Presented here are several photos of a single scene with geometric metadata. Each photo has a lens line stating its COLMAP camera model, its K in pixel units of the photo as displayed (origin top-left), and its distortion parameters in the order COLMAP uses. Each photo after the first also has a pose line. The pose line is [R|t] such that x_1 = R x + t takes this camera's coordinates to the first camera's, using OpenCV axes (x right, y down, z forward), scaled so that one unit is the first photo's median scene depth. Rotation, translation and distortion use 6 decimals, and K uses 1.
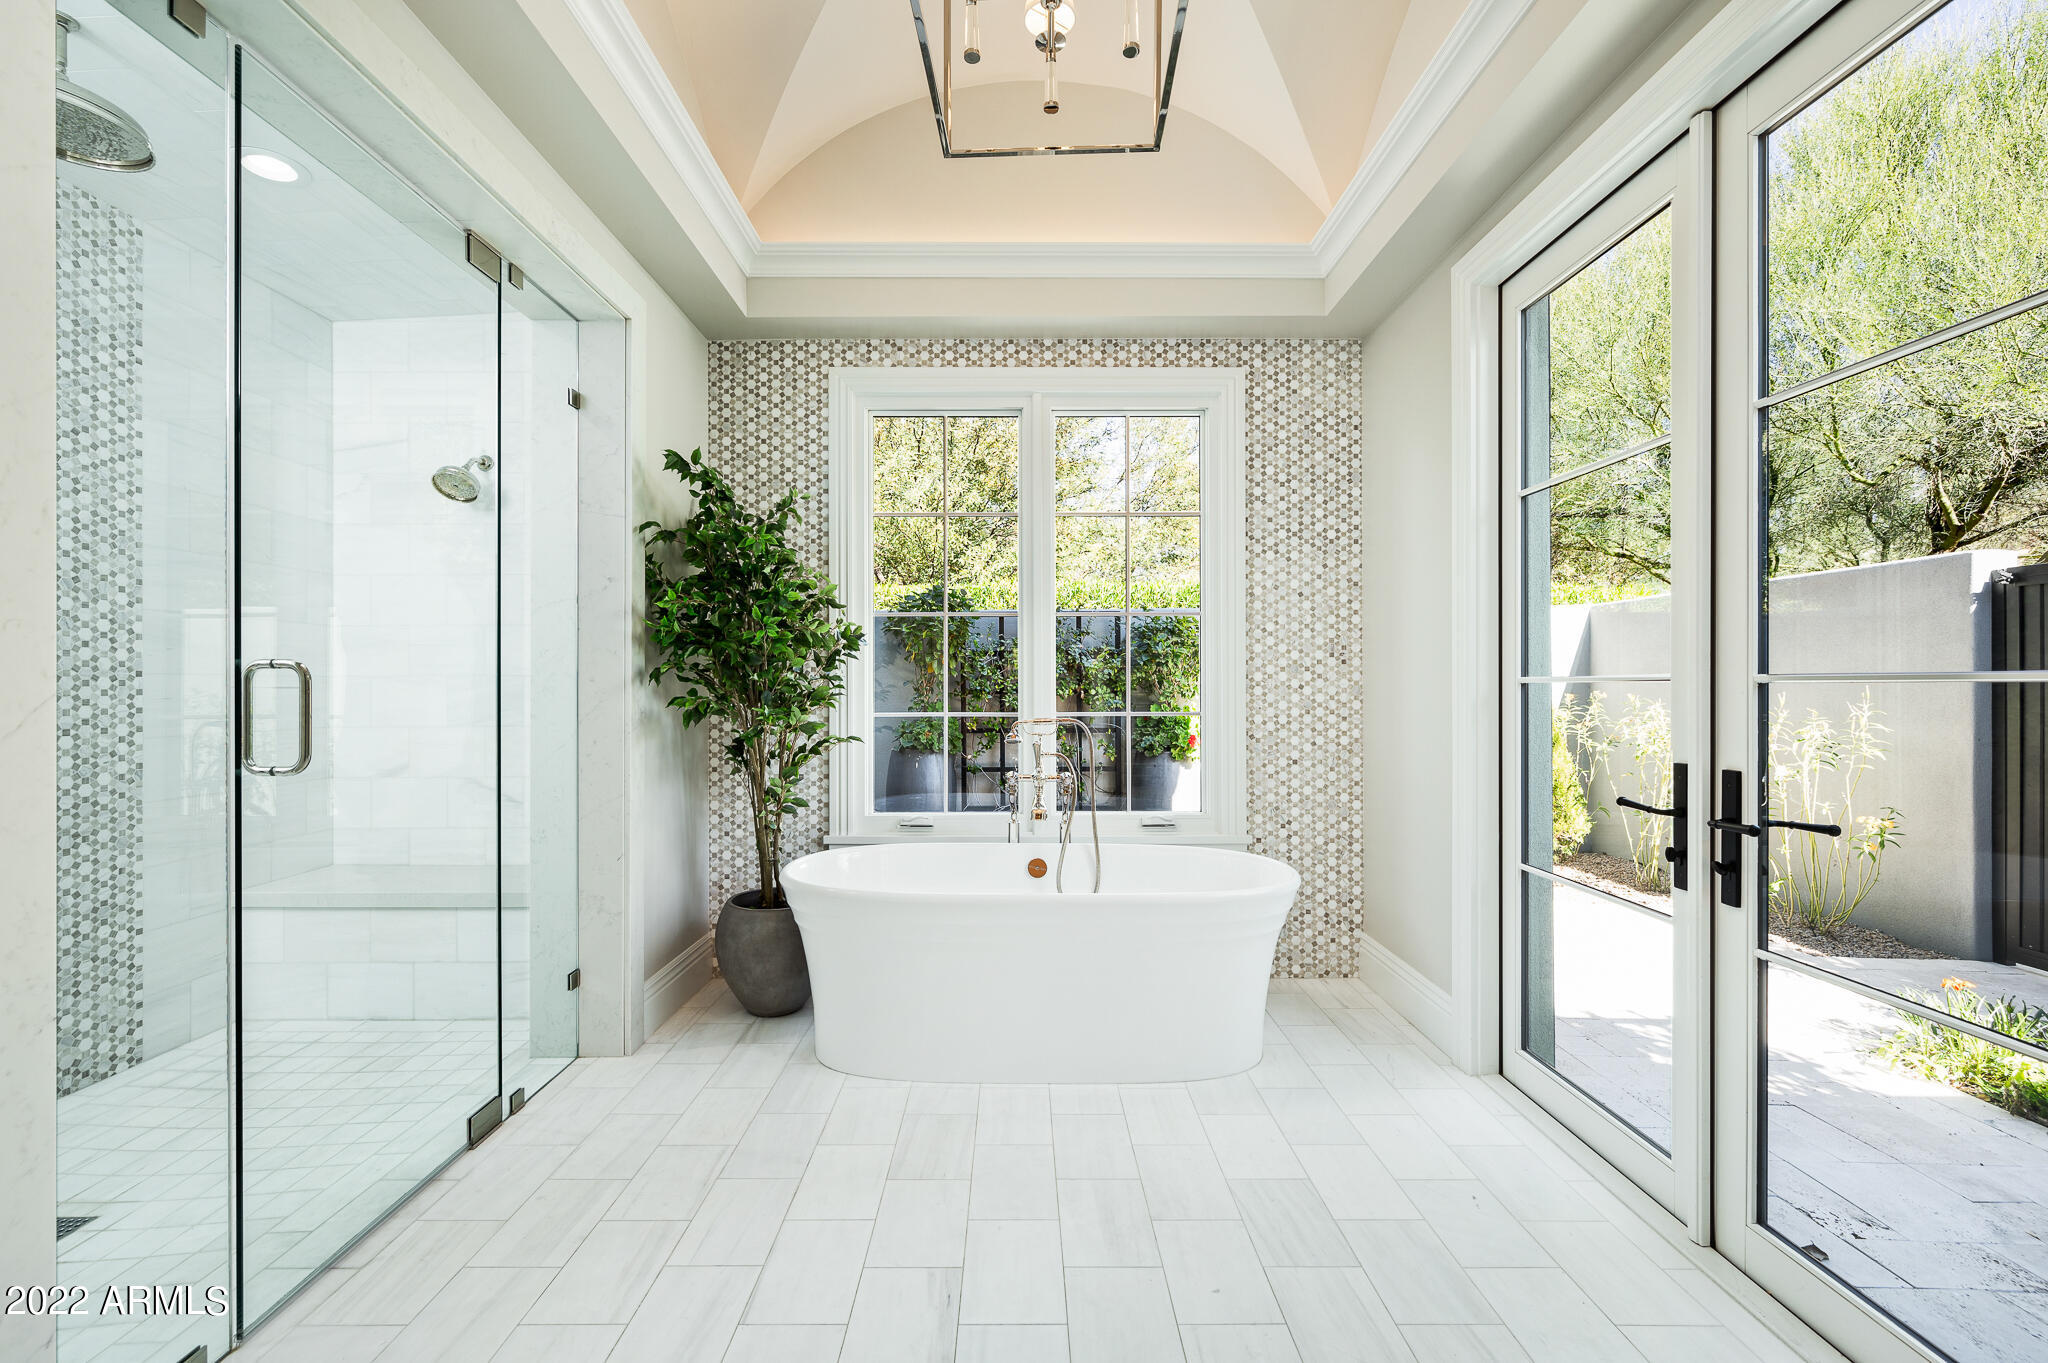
lens RADIAL K [[847.9, 0, 1024.0], [0, 847.9, 681.5], [0, 0, 1]] dist [-0.000658, -0.000030]
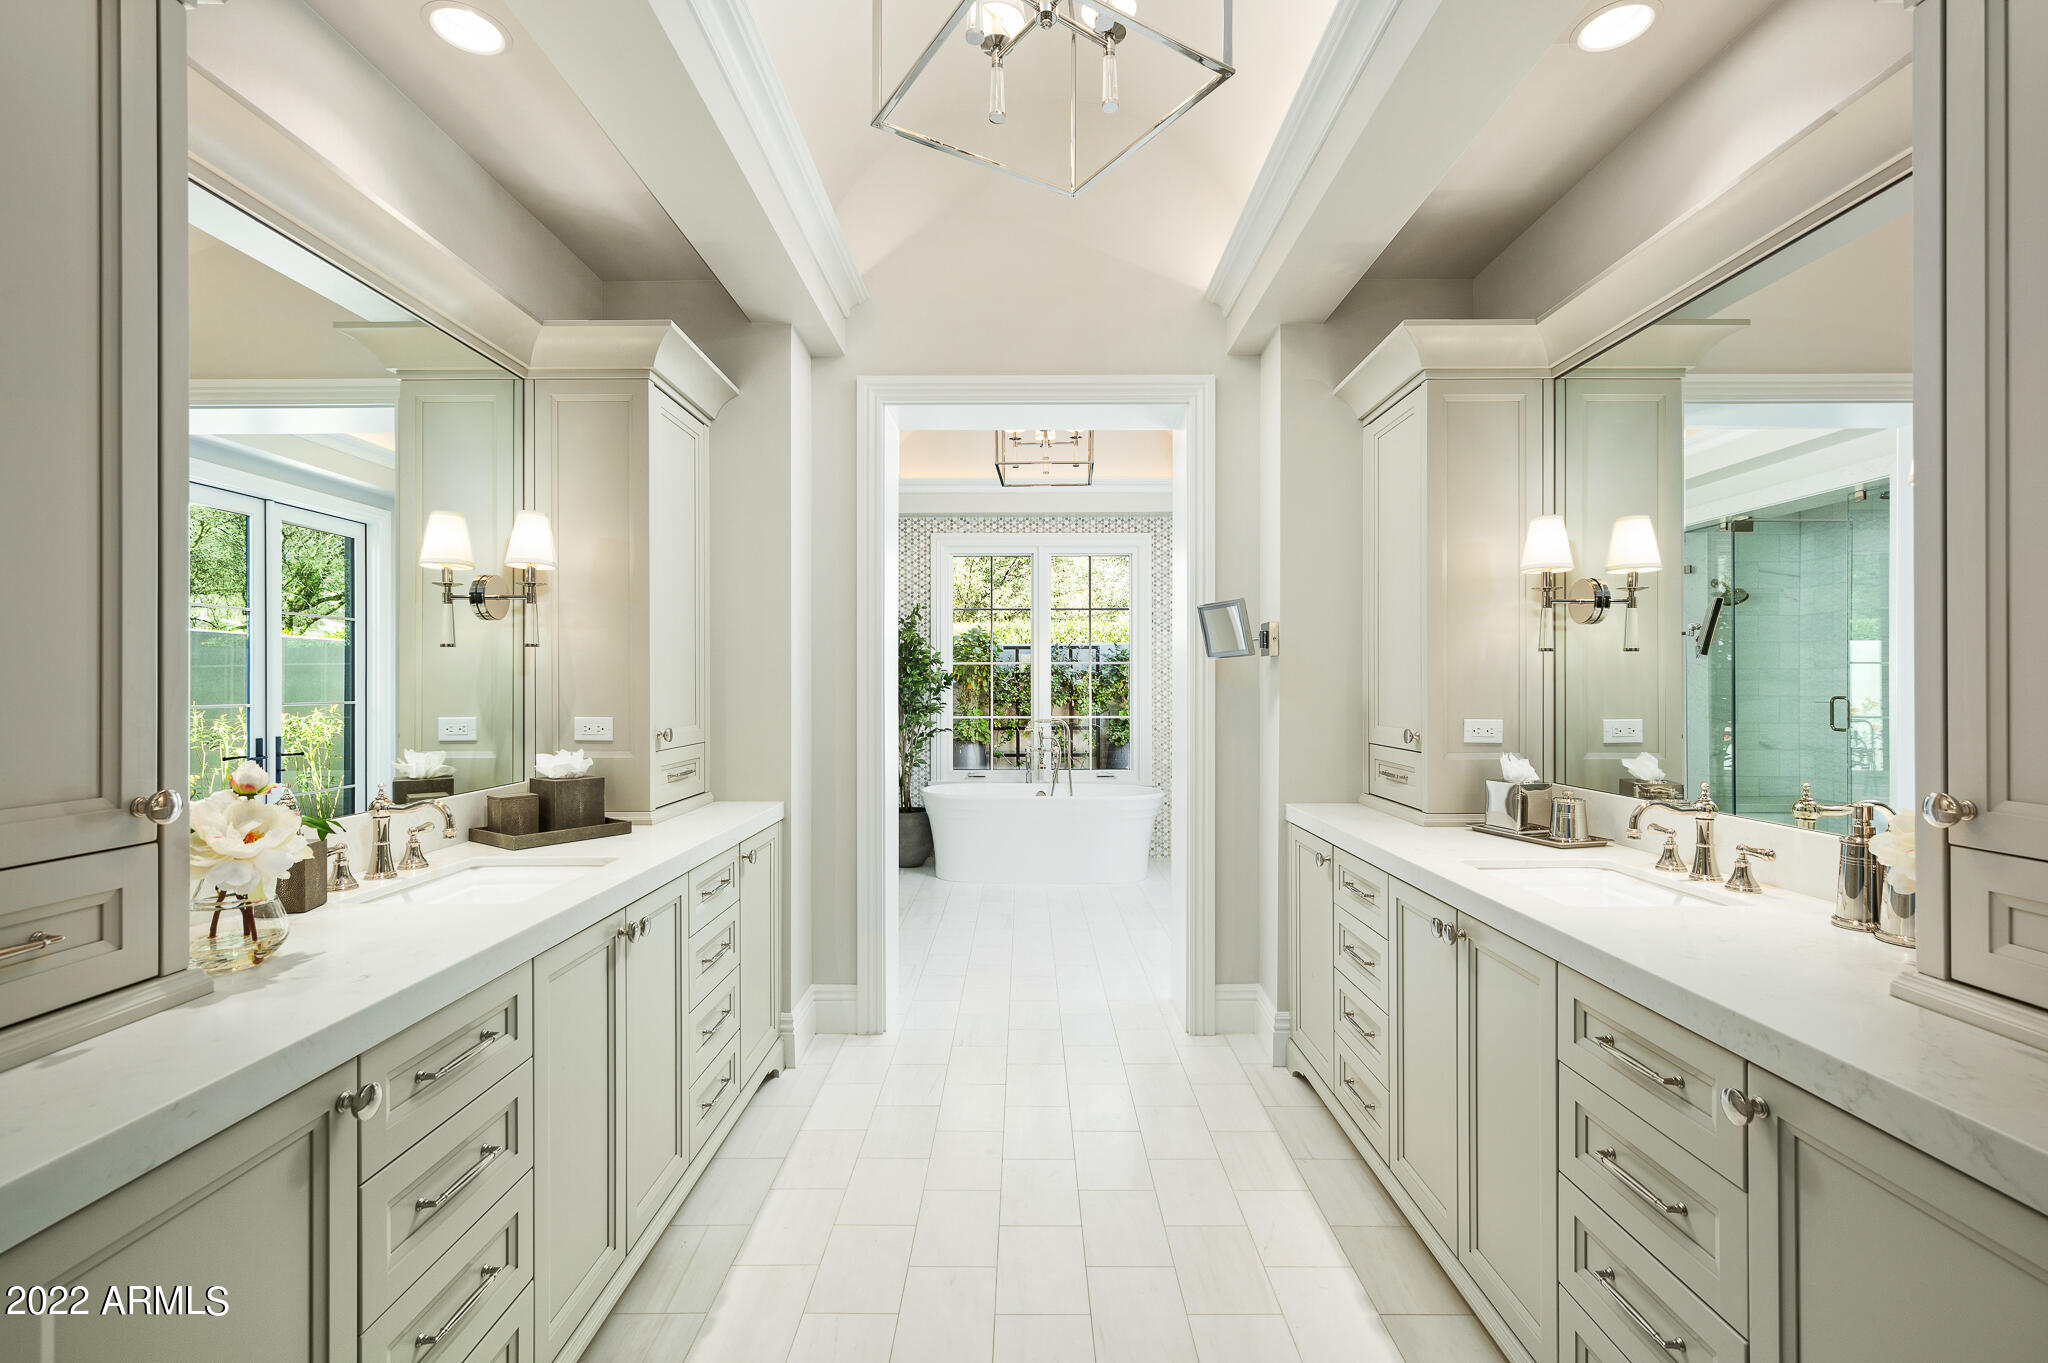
lens RADIAL K [[856.0, 0, 1016.4], [0, 856.0, 686.7], [0, 0, 1]] dist [-0.009789, 0.000279]
pose [[0.999863, -0.000062, -0.016532, -0.010436], [0.000119, 0.999994, 0.003440, -0.046868], [0.016531, -0.003441, 0.999857, -1.198306]]
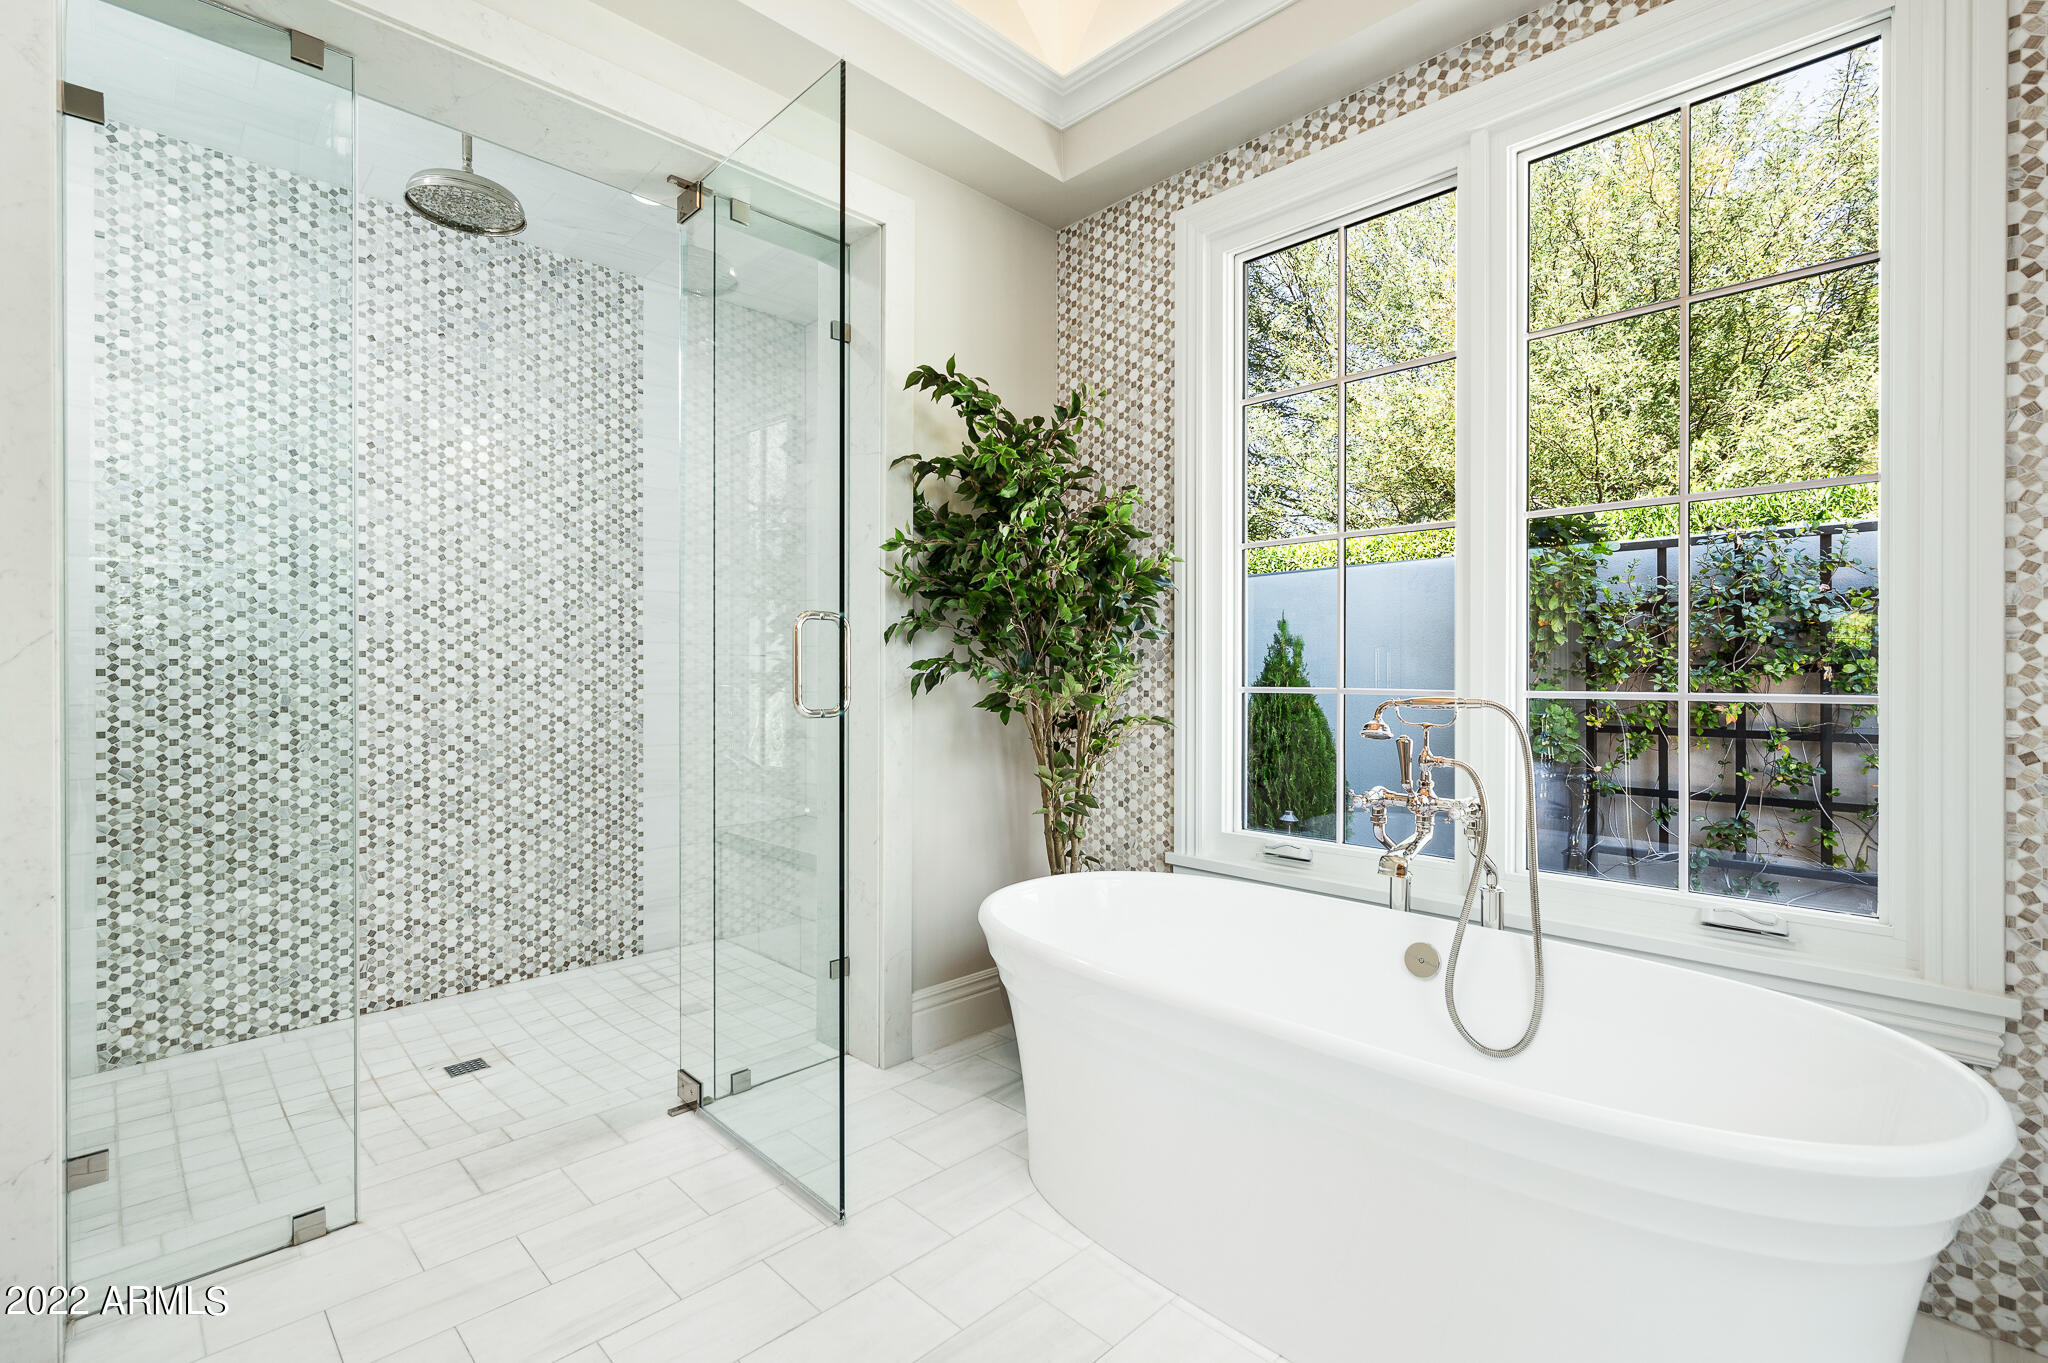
lens RADIAL K [[932.2, 0, 1020.9], [0, 932.2, 672.6], [0, 0, 1]] dist [-0.001895, -0.000196]
pose [[0.697353, 0.003578, -0.716719, 0.334846], [0.000068, 0.999987, 0.005059, 0.029002], [0.716728, -0.003577, 0.697344, 0.452332]]
